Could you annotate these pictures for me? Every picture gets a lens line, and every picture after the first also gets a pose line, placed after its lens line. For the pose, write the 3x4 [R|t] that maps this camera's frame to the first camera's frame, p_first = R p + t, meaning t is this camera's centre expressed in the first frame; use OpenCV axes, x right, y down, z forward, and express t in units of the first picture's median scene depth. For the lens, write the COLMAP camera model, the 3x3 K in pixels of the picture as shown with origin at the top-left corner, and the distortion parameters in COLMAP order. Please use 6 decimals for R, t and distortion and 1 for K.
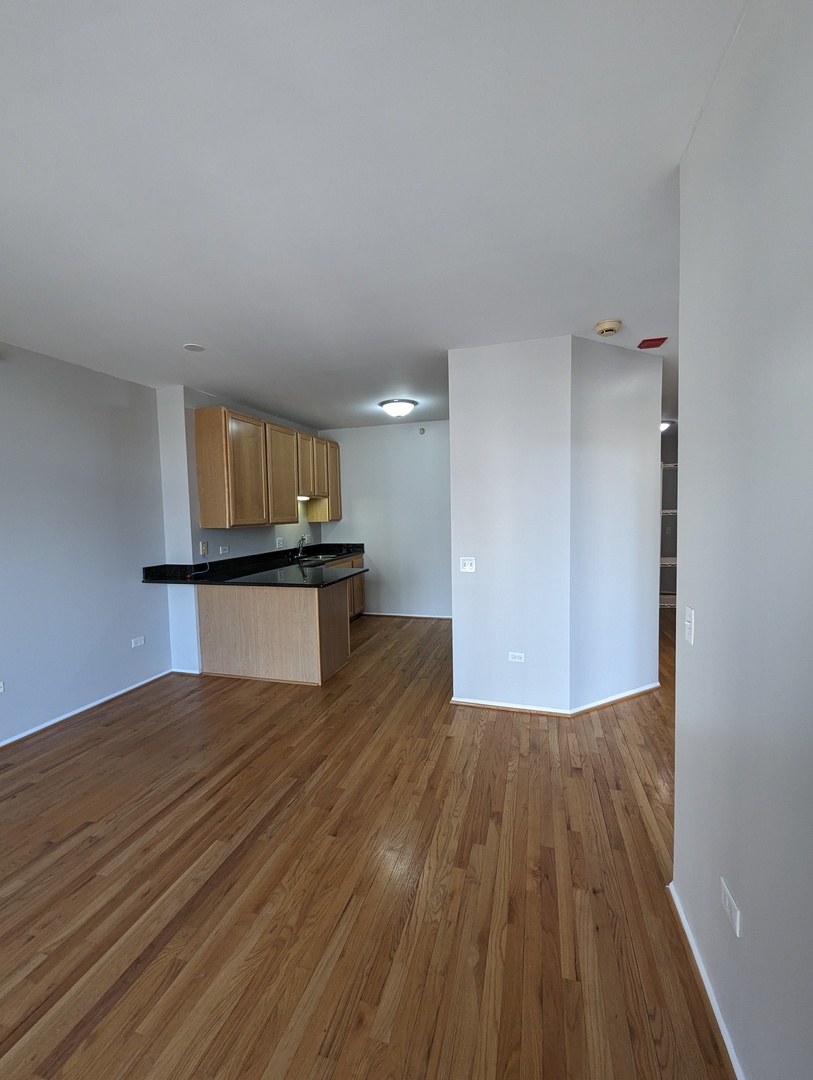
lens RADIAL K [[447.4, 0, 406.5], [0, 447.4, 540.0], [0, 0, 1]] dist [-0.000606, -0.000617]
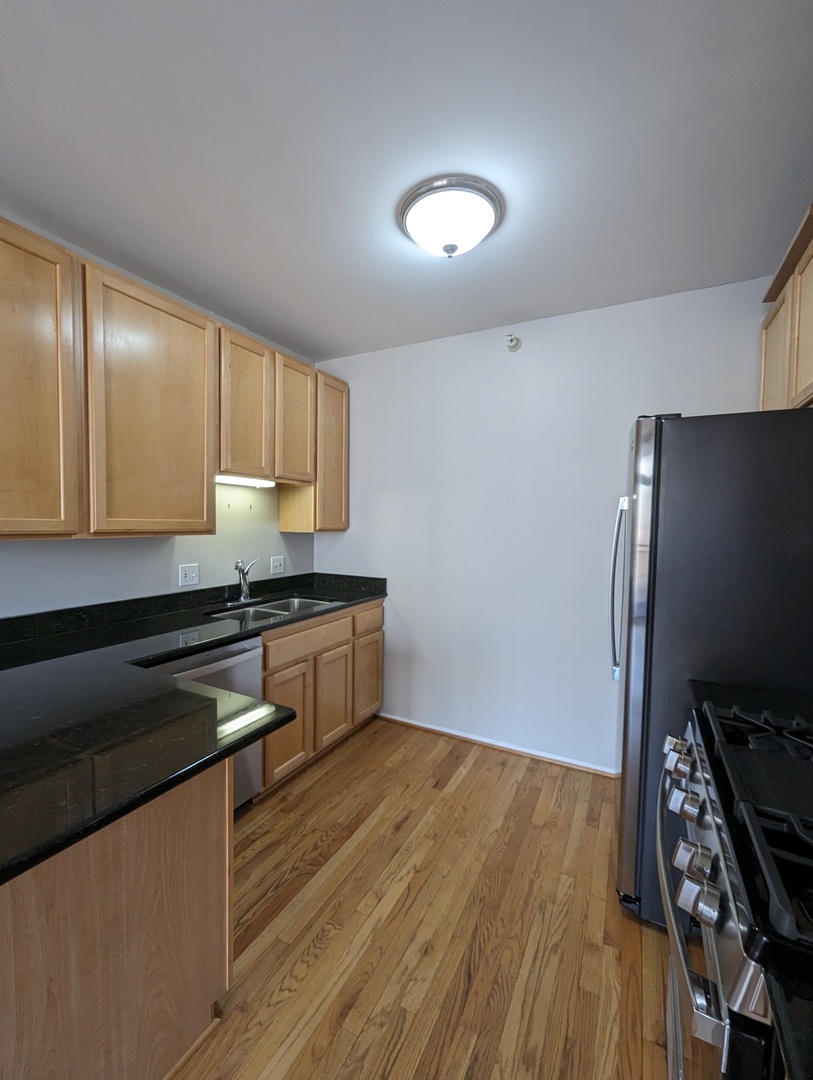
lens RADIAL K [[447.4, 0, 406.5], [0, 447.4, 540.0], [0, 0, 1]] dist [-0.000606, -0.000617]
pose [[0.980131, 0.044212, -0.193360, 0.035384], [-0.048385, 0.998686, -0.016907, -0.043166], [0.192358, 0.025927, 0.980982, 0.782887]]
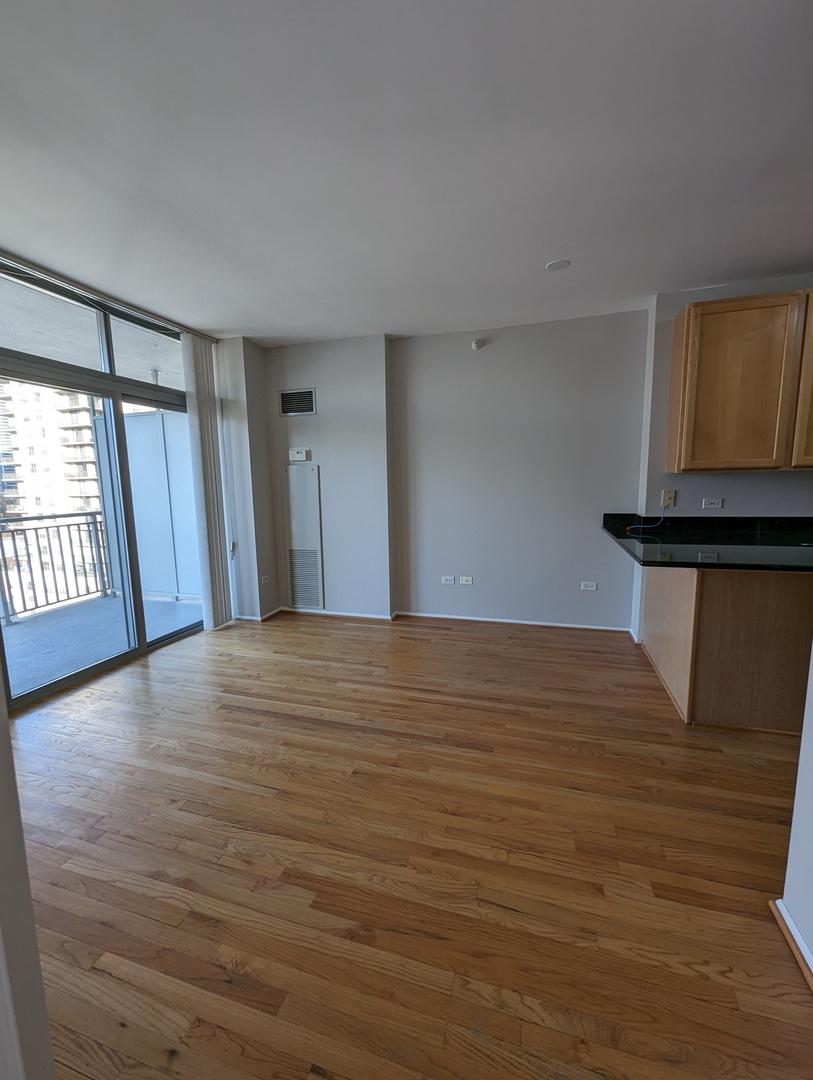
lens RADIAL K [[459.3, 0, 395.8], [0, 459.3, 543.5], [0, 0, 1]] dist [0.001776, 0.000711]
pose [[-0.025558, 0.155695, -0.987475, 0.398091], [-0.039046, 0.986888, 0.156613, -0.012146], [0.998911, 0.042559, -0.019144, 0.548855]]
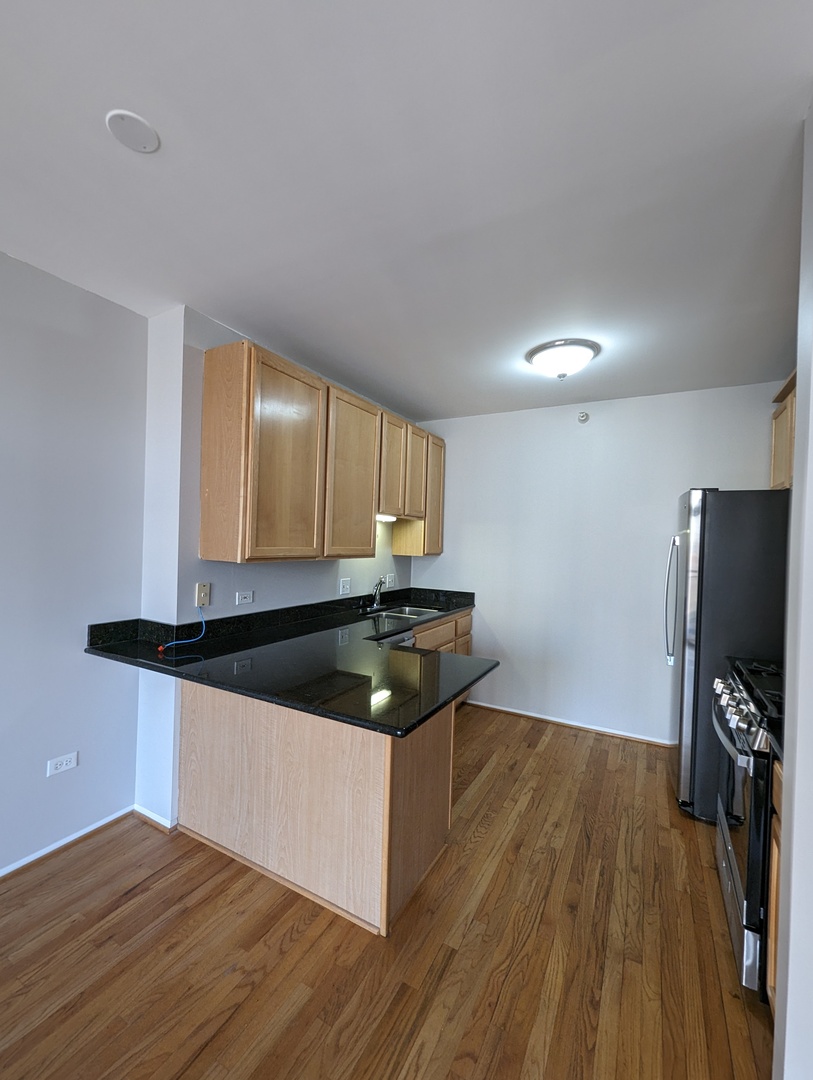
lens RADIAL K [[459.3, 0, 395.8], [0, 459.3, 543.5], [0, 0, 1]] dist [0.001776, 0.000711]
pose [[0.972774, 0.052650, -0.225696, -0.092892], [-0.065806, 0.996520, -0.051163, -0.033513], [0.222216, 0.064622, 0.972853, 0.503832]]
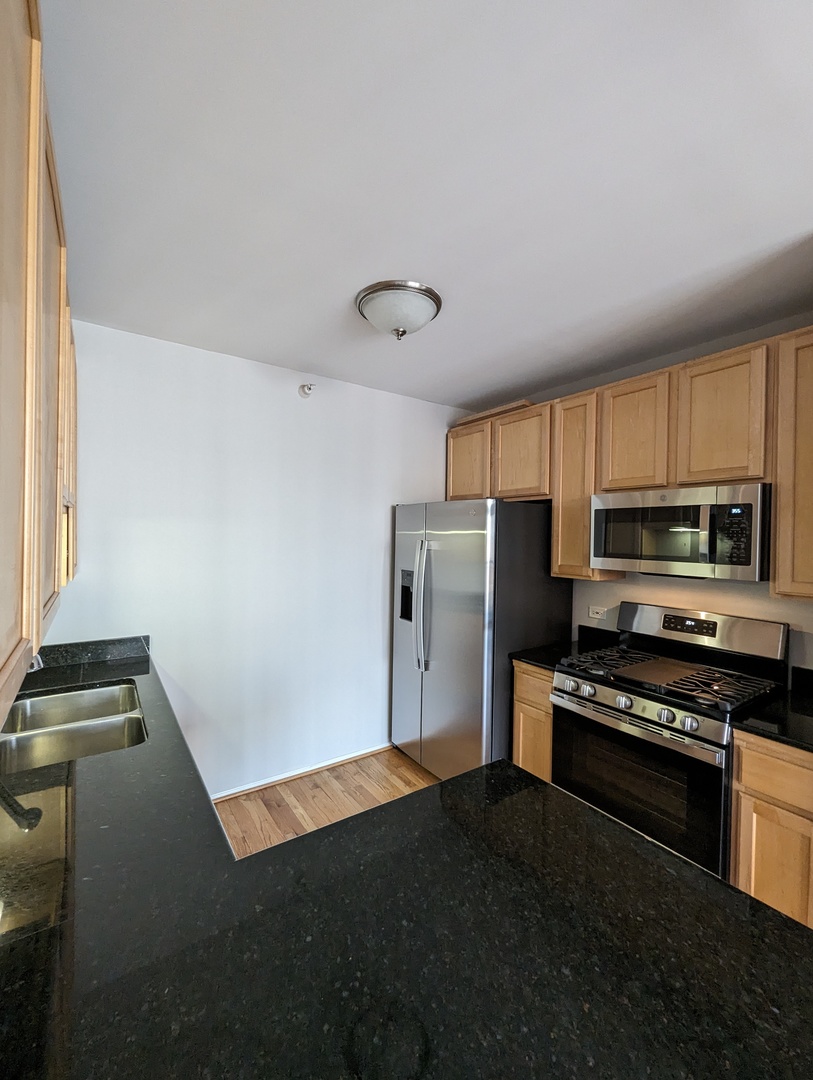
lens RADIAL K [[459.3, 0, 395.8], [0, 459.3, 543.5], [0, 0, 1]] dist [0.001776, 0.000711]
pose [[0.623853, 0.016224, 0.781373, -0.421691], [0.018003, 0.999221, -0.035120, -0.082317], [-0.781334, 0.035977, 0.623075, 0.906348]]
